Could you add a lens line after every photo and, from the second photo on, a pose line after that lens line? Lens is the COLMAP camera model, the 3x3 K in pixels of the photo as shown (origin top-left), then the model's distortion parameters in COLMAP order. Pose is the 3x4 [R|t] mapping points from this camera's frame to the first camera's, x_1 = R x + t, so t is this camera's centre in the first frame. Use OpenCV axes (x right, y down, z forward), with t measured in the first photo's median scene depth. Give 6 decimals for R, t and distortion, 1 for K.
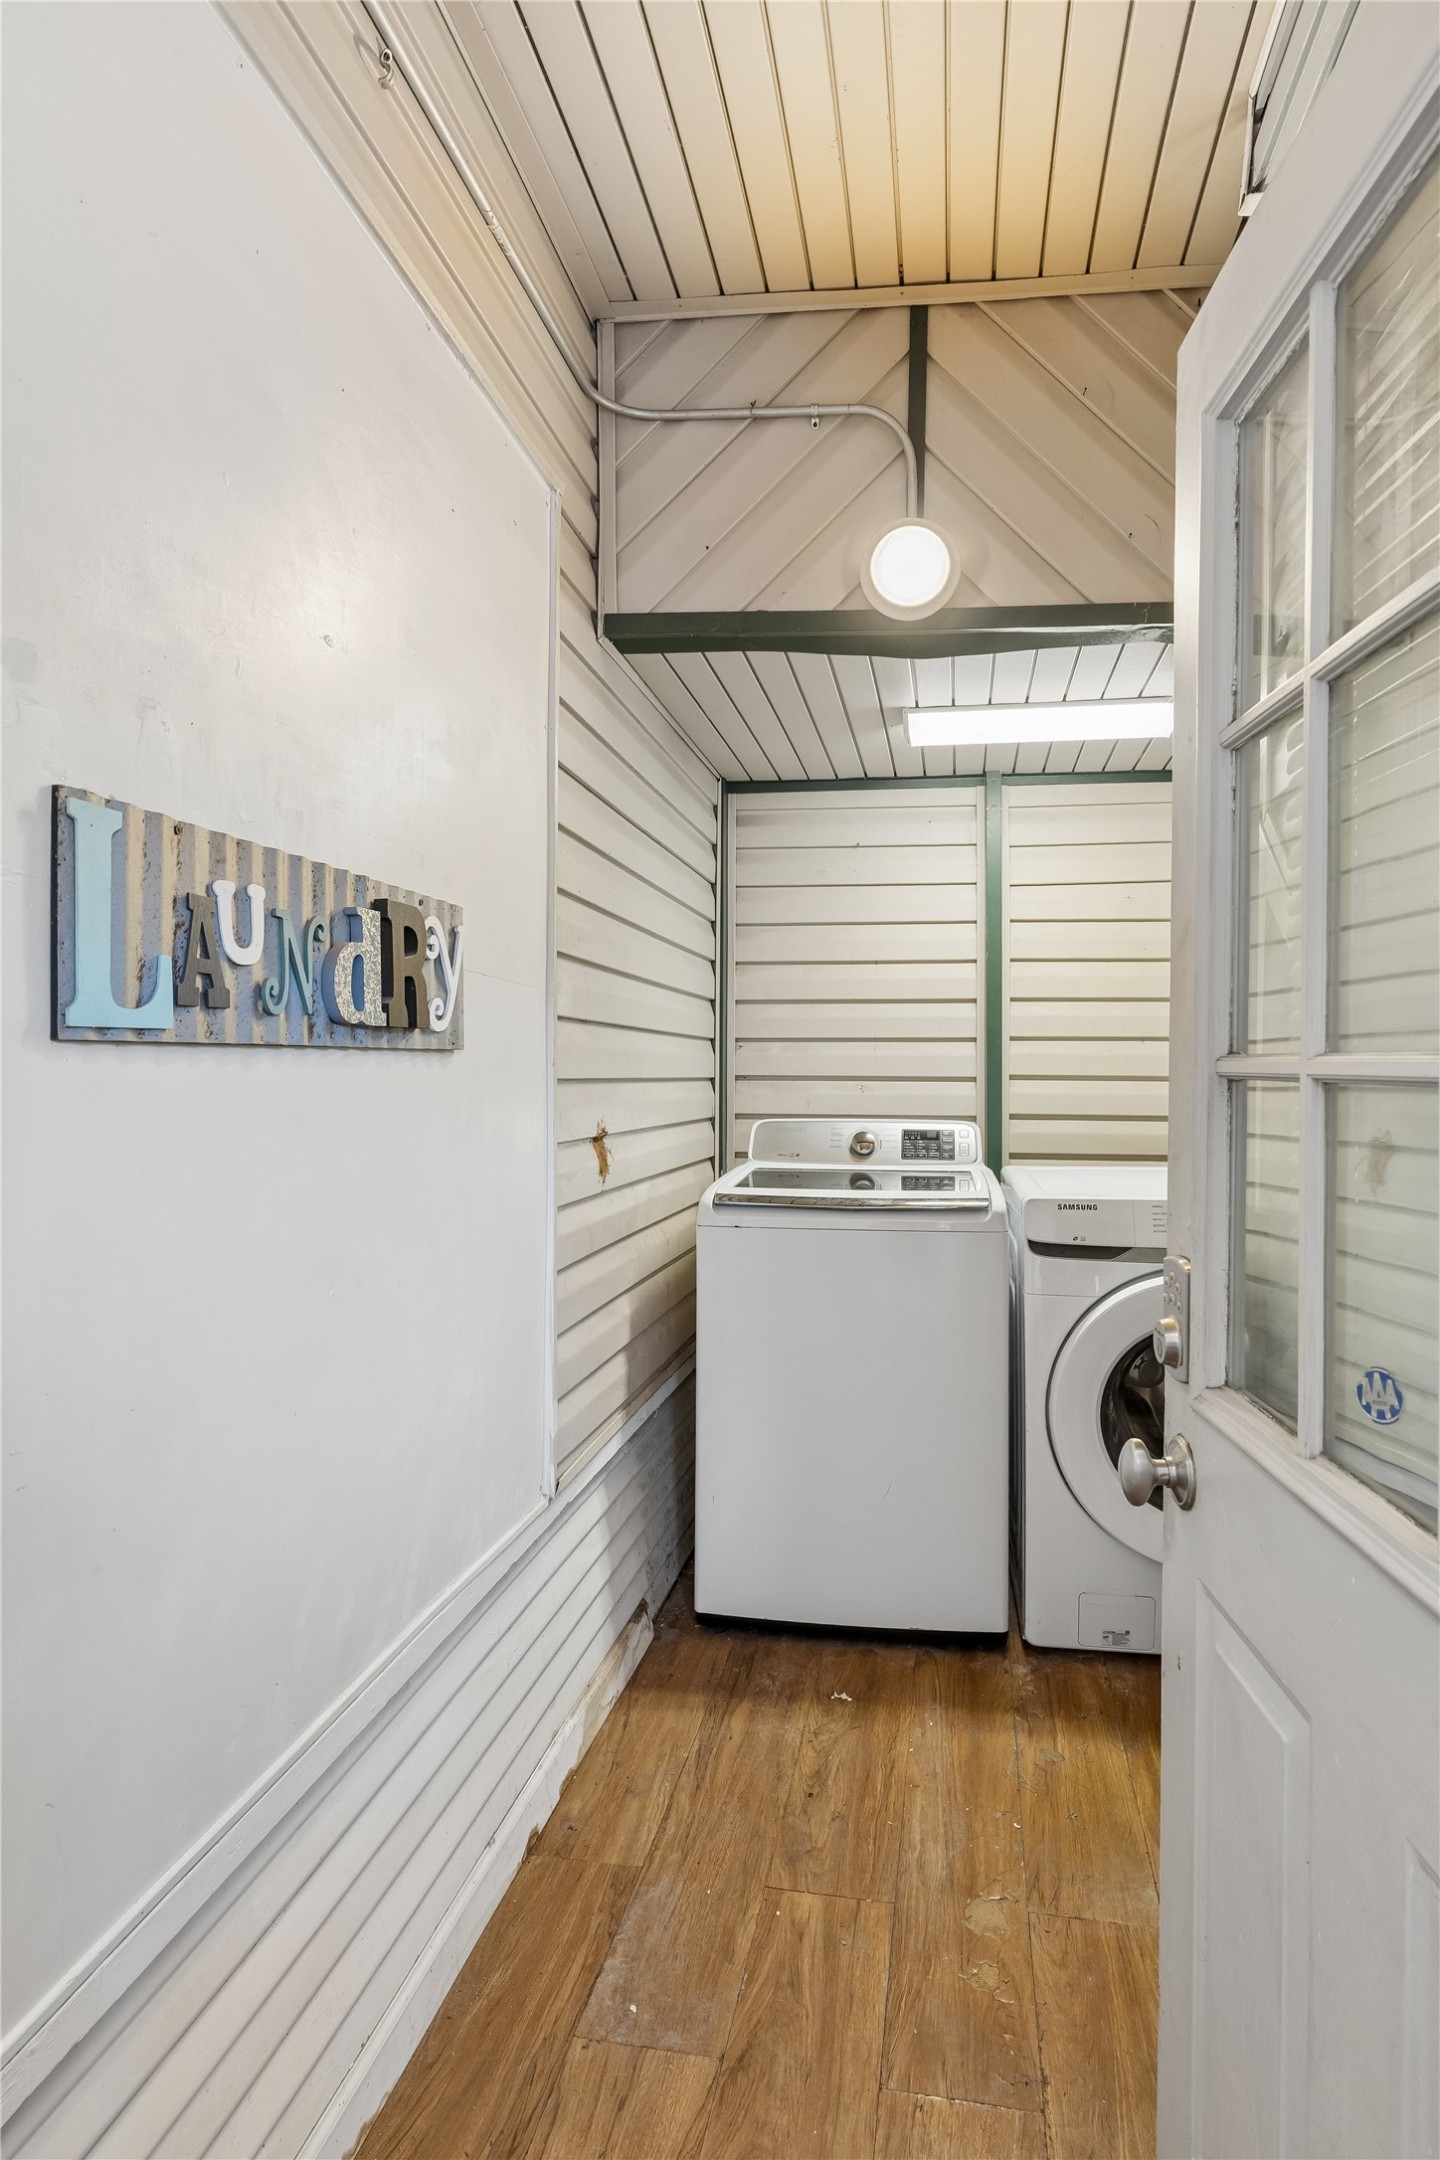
lens RADIAL K [[1109.6, 0, 720.0], [0, 1109.6, 1080.0], [0, 0, 1]] dist [0.000608, 0.000285]
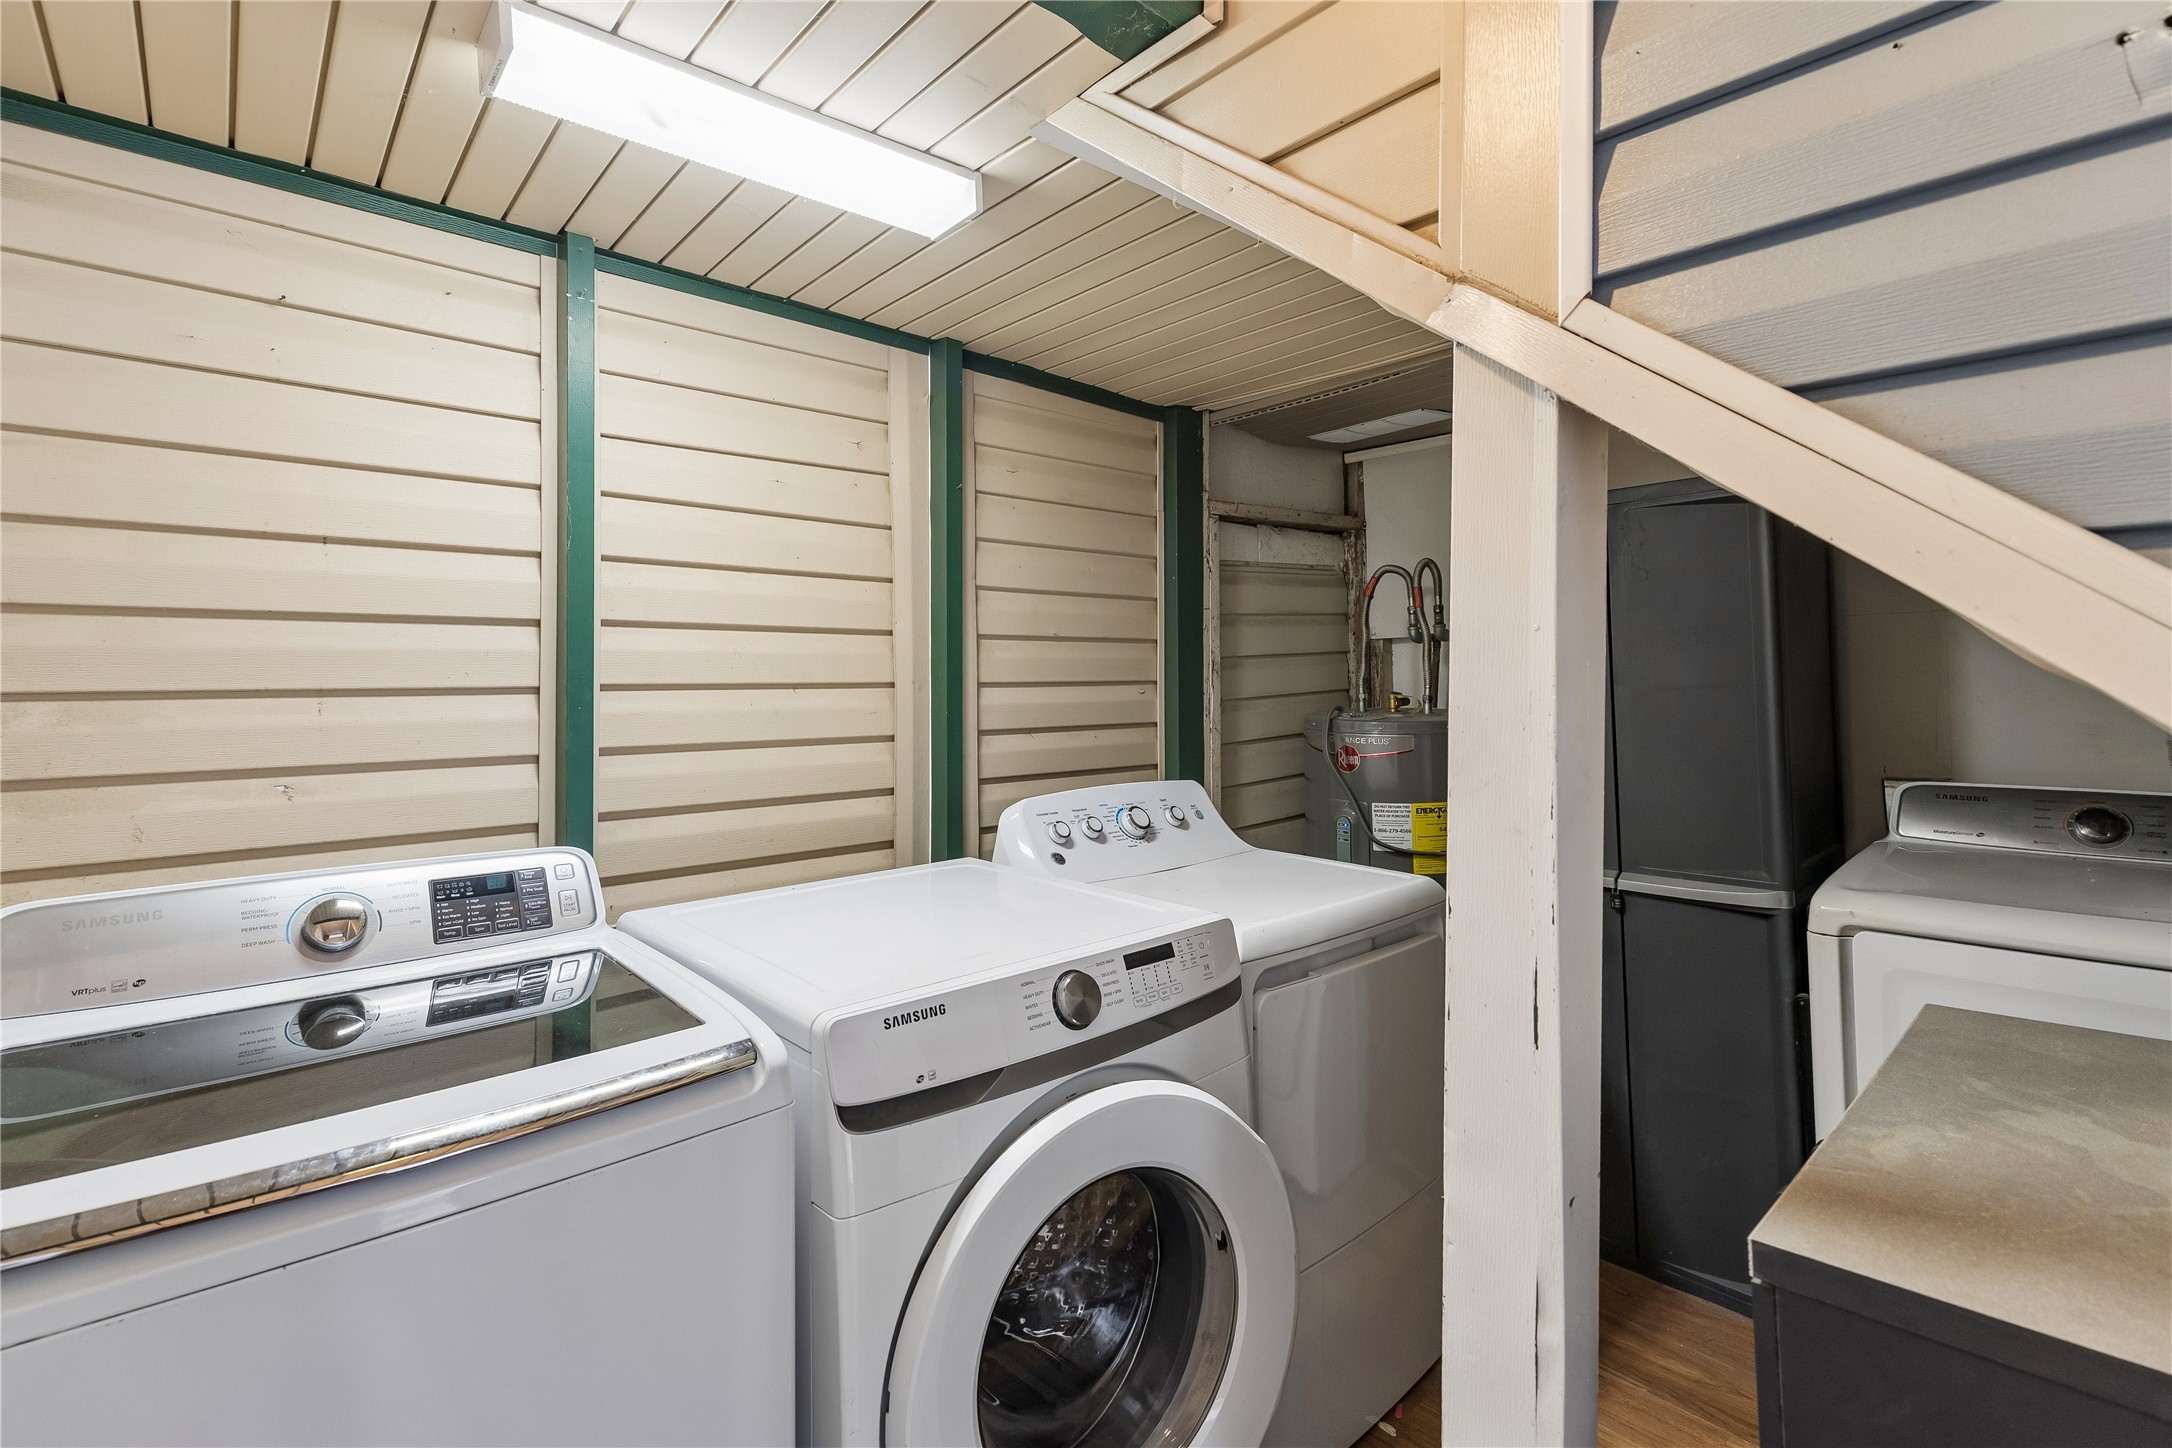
lens RADIAL K [[985.7, 0, 1085.6], [0, 985.7, 655.5], [0, 0, 1]] dist [-0.000198, -0.000389]
pose [[0.589237, 0.010620, 0.807891, -0.018675], [0.016421, 0.999550, -0.025116, -0.039279], [-0.807794, 0.028066, 0.588797, 0.498722]]
